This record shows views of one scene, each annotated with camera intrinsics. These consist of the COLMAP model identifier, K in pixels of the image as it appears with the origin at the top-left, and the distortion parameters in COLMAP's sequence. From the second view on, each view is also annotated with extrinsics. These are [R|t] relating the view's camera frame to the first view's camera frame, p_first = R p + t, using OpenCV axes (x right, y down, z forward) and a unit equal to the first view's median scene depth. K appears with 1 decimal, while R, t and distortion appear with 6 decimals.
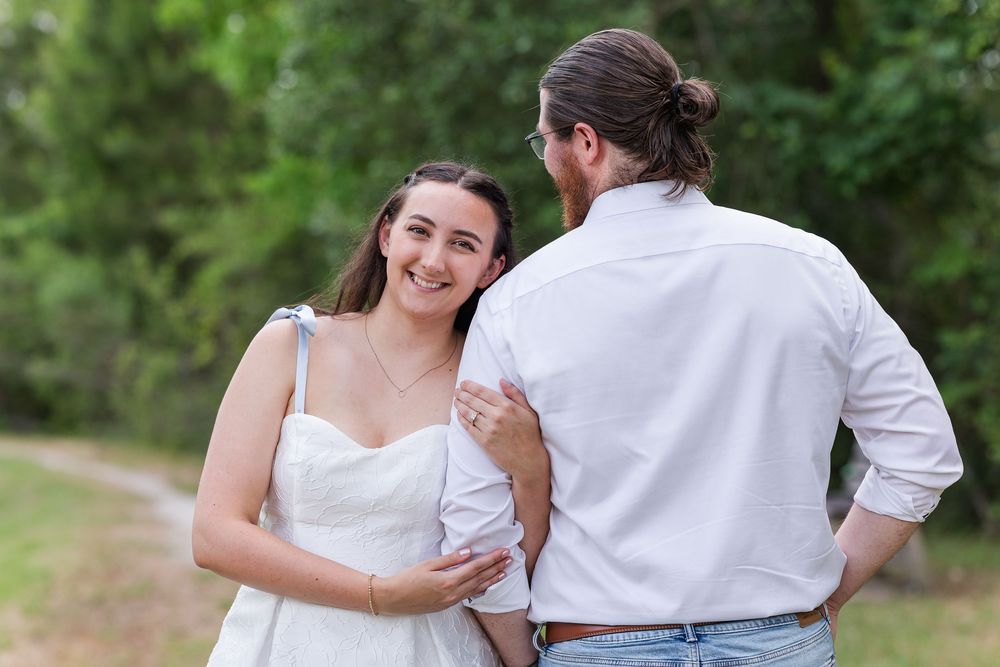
lens RADIAL K [[2403.5, 0, 499.1], [0, 2403.5, 330.1], [0, 0, 1]] dist [-0.045656, 0.000000]
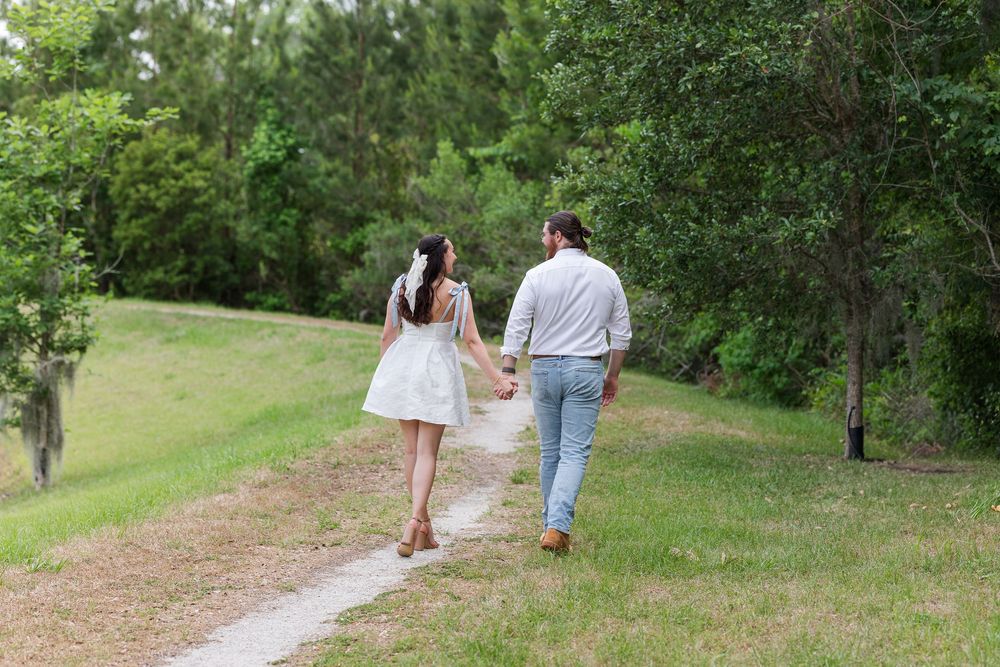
lens RADIAL K [[2403.5, 0, 500.7], [0, 2403.5, 300.7], [0, 0, 1]] dist [-0.045656, 0.000000]
pose [[0.967832, 0.059922, -0.244358, 0.109832], [-0.054509, 0.998096, 0.028862, -0.007456], [0.245622, -0.014614, 0.969256, -0.124833]]
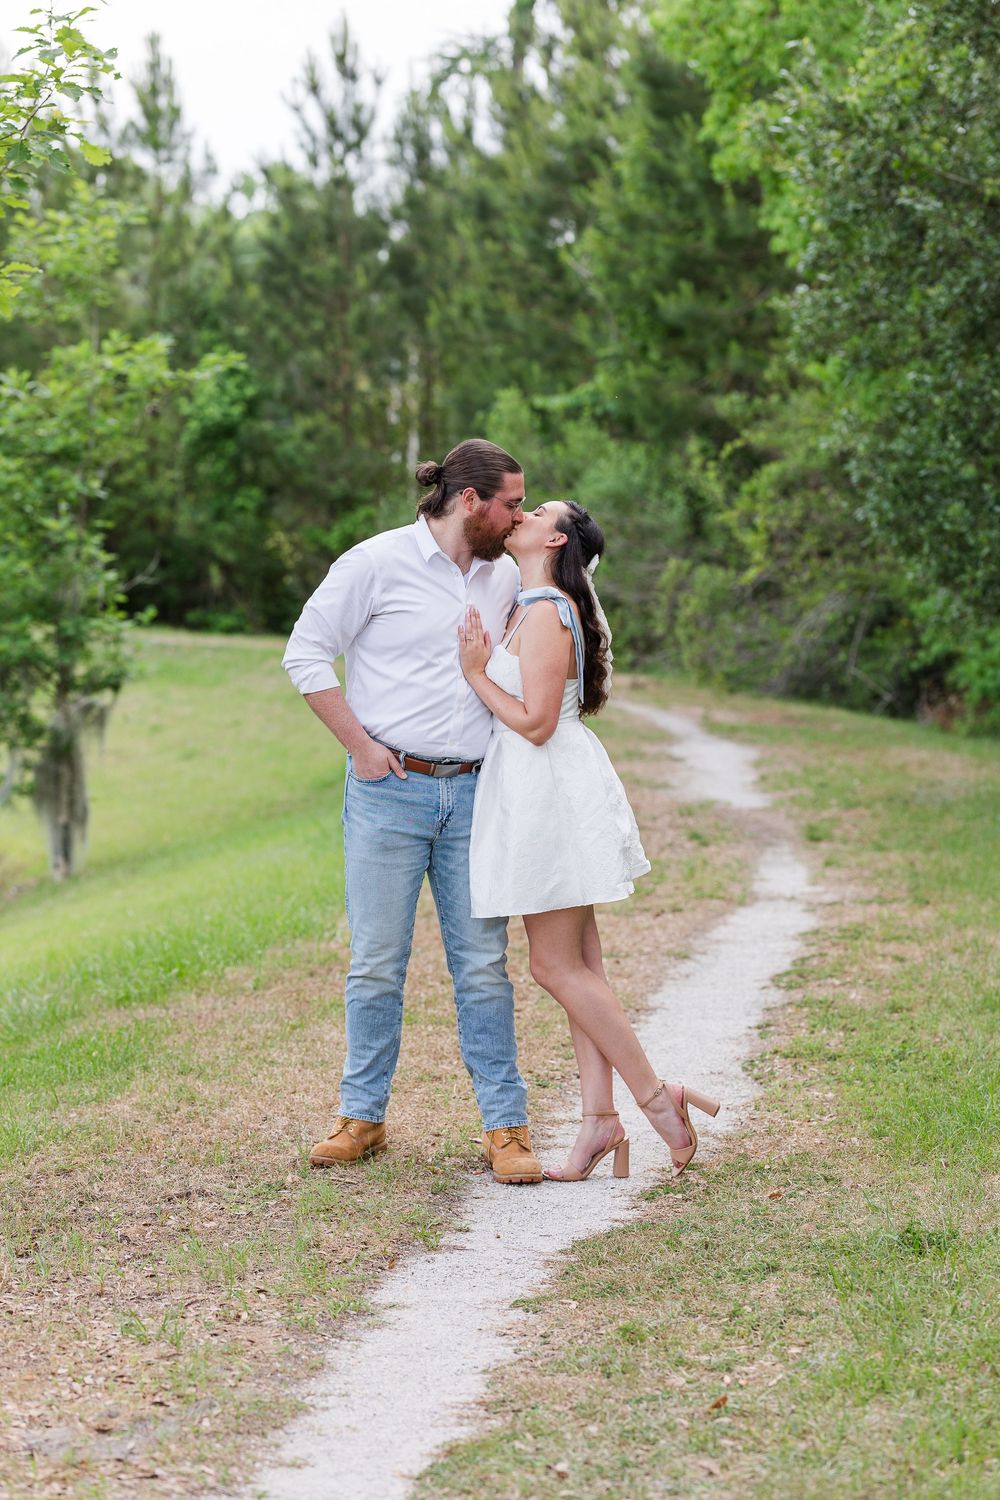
lens RADIAL K [[3605.3, 0, 497.4], [0, 3605.3, 755.4], [0, 0, 1]] dist [-0.045656, 0.000000]
pose [[0.973741, 0.046580, -0.222841, 0.065015], [-0.032635, 0.997295, 0.065860, -0.004823], [0.225306, -0.056859, 0.972628, -0.222878]]
